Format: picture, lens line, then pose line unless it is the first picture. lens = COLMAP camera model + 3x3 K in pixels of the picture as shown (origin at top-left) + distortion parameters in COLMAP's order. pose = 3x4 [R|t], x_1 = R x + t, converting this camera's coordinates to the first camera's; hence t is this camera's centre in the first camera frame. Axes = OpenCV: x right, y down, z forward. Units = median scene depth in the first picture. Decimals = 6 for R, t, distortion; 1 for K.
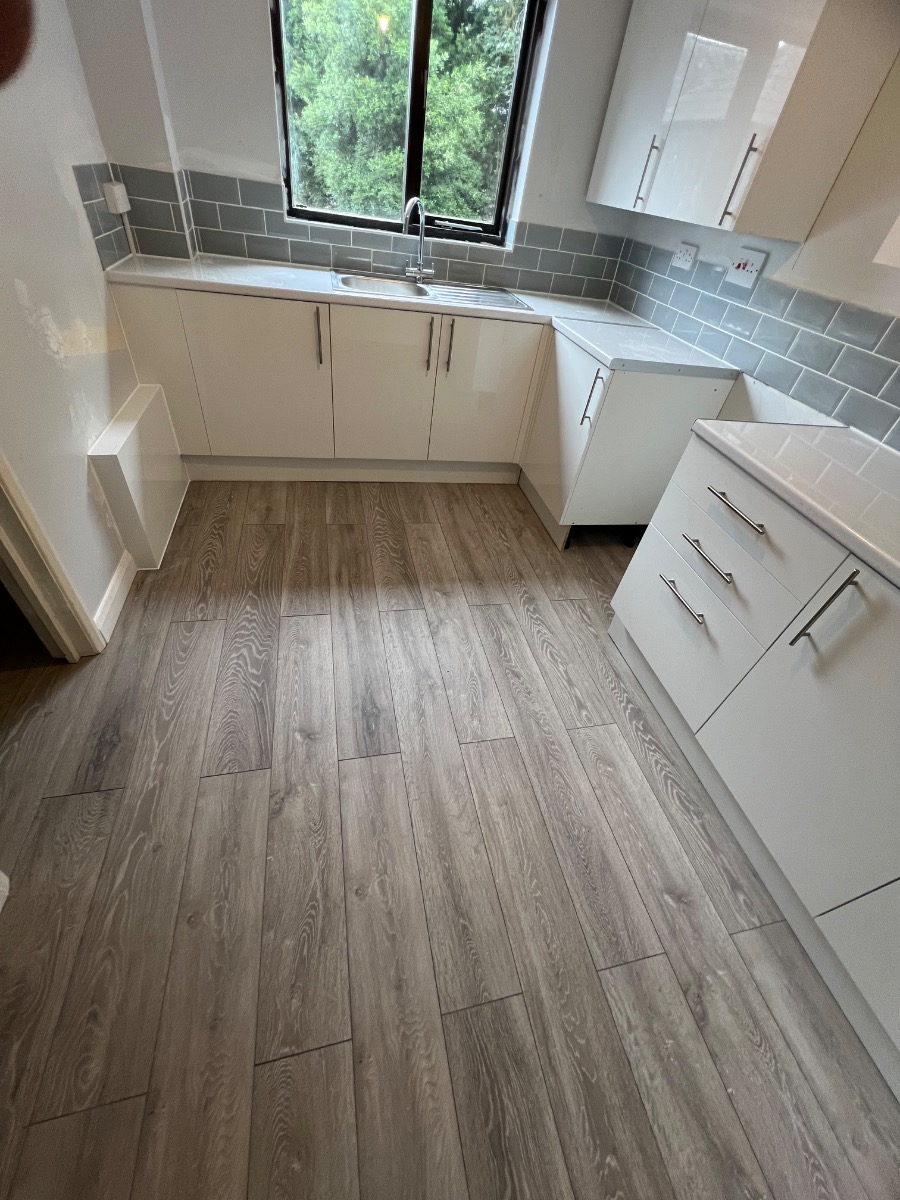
lens RADIAL K [[478.8, 0, 452.6], [0, 478.8, 597.5], [0, 0, 1]] dist [-0.000704, 0.000499]
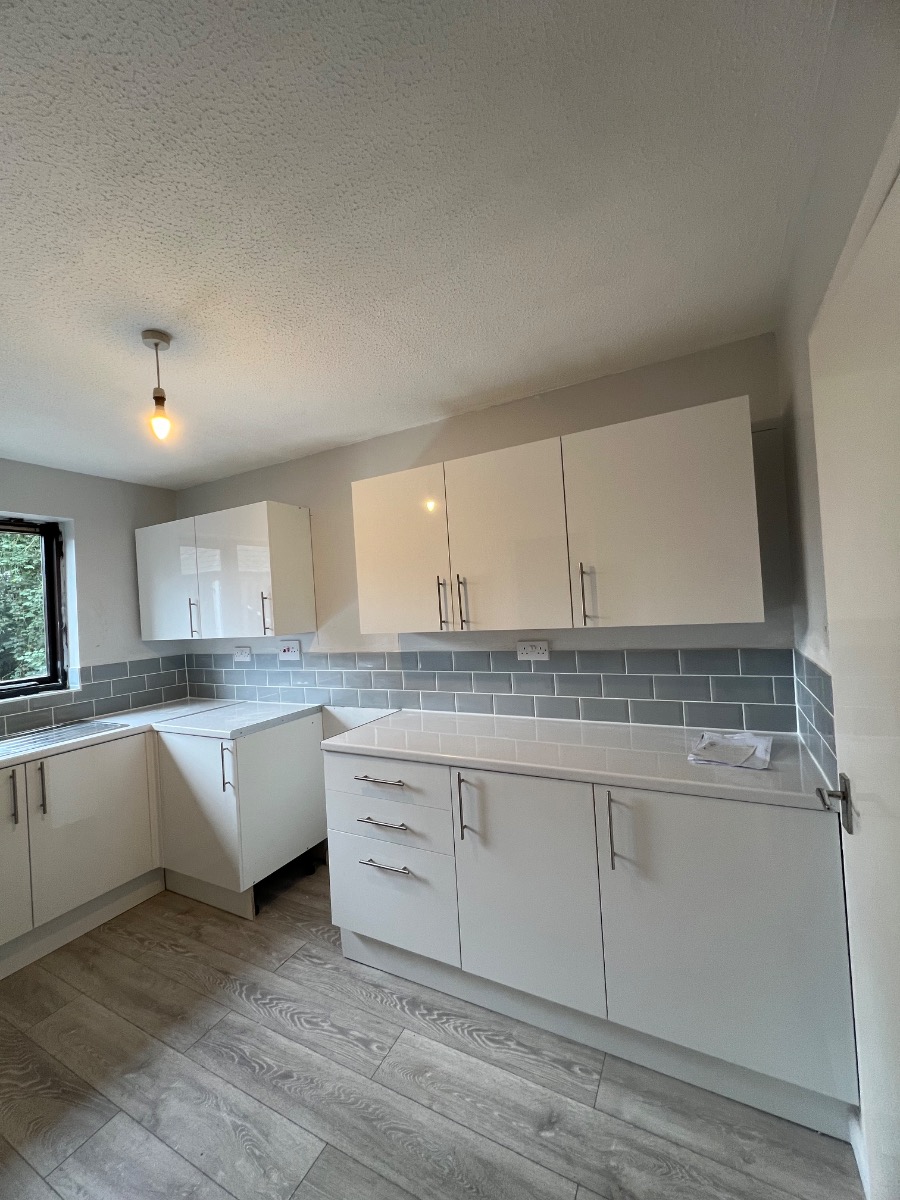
lens RADIAL K [[478.8, 0, 453.5], [0, 478.8, 597.5], [0, 0, 1]] dist [-0.000704, 0.000499]
pose [[0.632202, -0.159328, 0.758245, -0.173517], [0.616080, 0.696833, -0.367245, 0.062046], [-0.469858, 0.699313, 0.538698, -0.164913]]
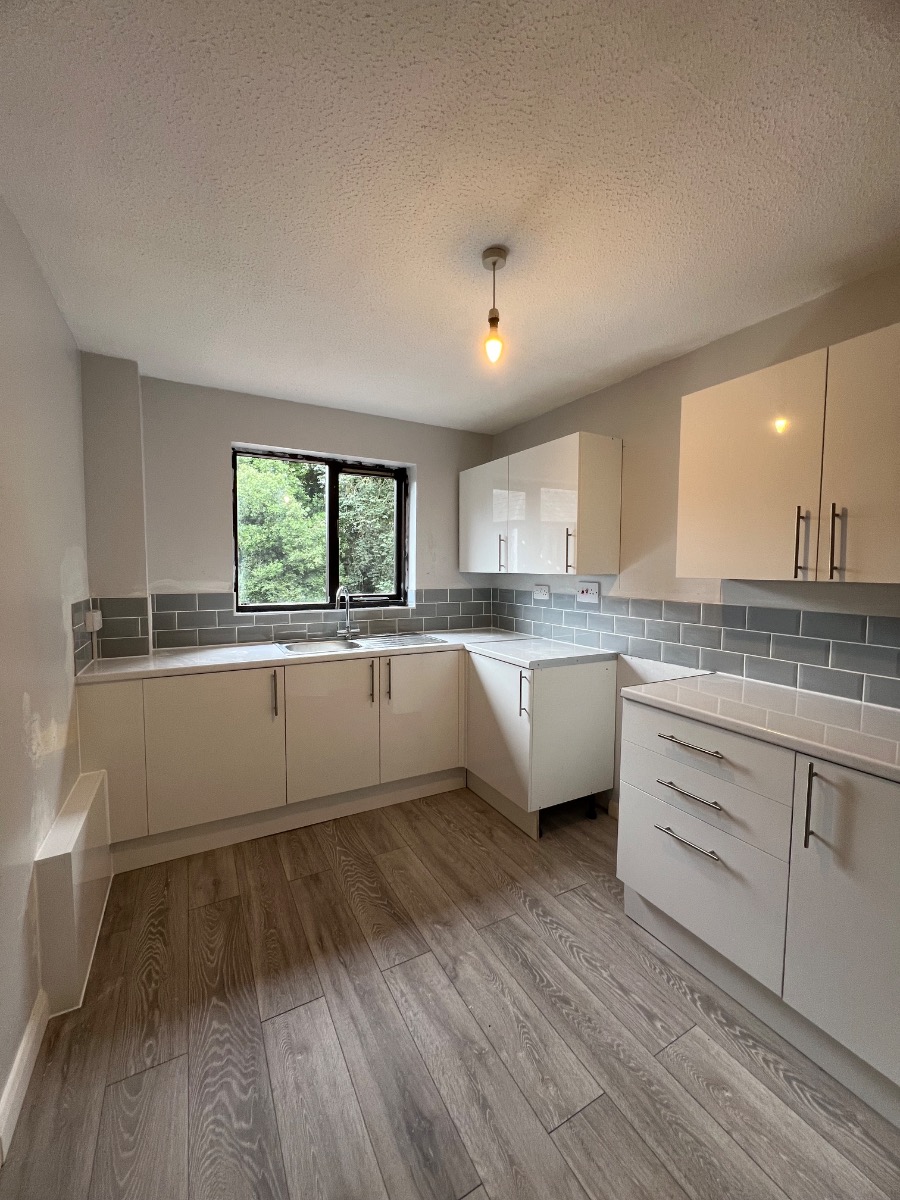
lens RADIAL K [[478.8, 0, 452.6], [0, 478.8, 597.8], [0, 0, 1]] dist [-0.000704, 0.000499]
pose [[0.951955, -0.141624, 0.271521, -0.173771], [0.276776, 0.777339, -0.564924, 0.029122], [-0.131057, 0.612933, 0.779190, -0.065272]]
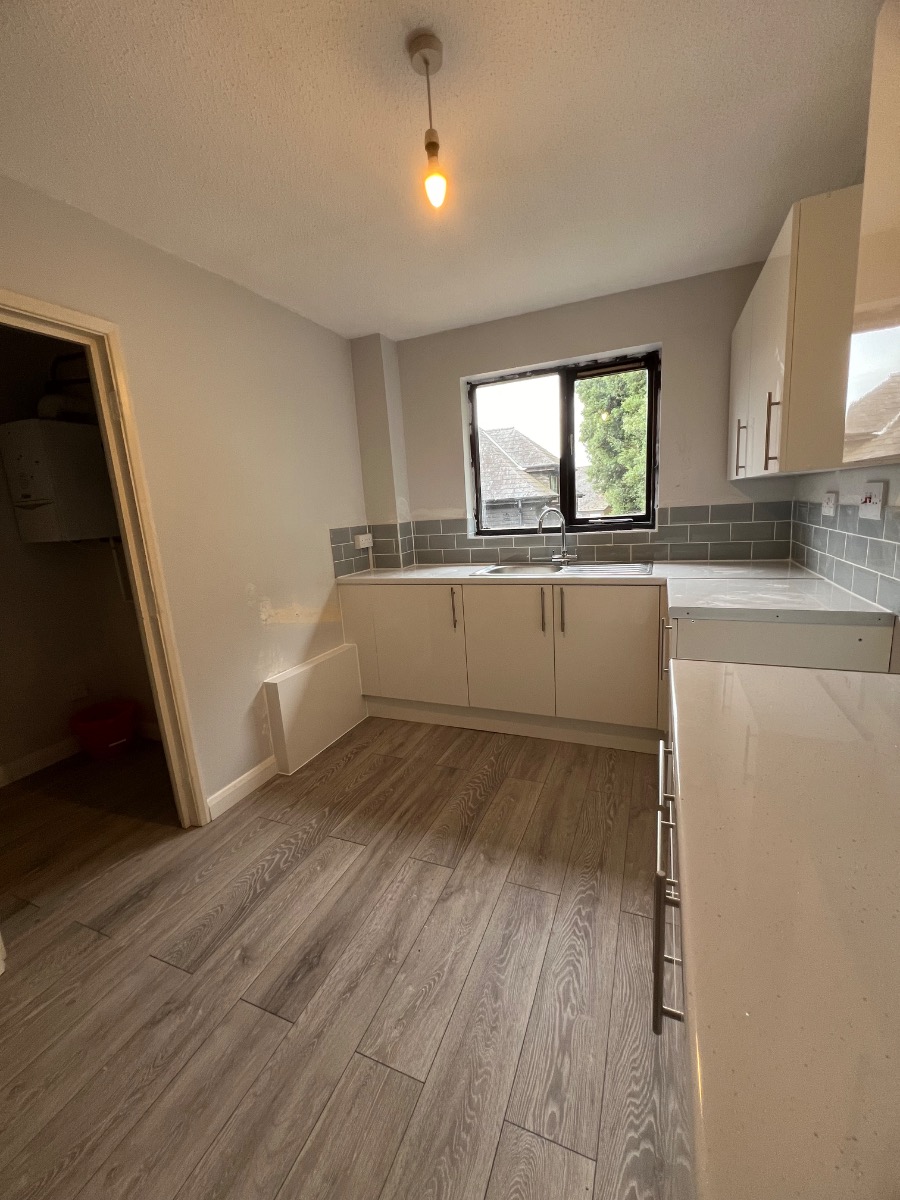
lens RADIAL K [[478.8, 0, 452.3], [0, 478.8, 598.2], [0, 0, 1]] dist [-0.000704, 0.000499]
pose [[0.796155, -0.069278, -0.601114, 0.525665], [-0.260932, 0.857003, -0.444365, -0.011141], [0.545941, 0.510633, 0.664230, 0.170062]]
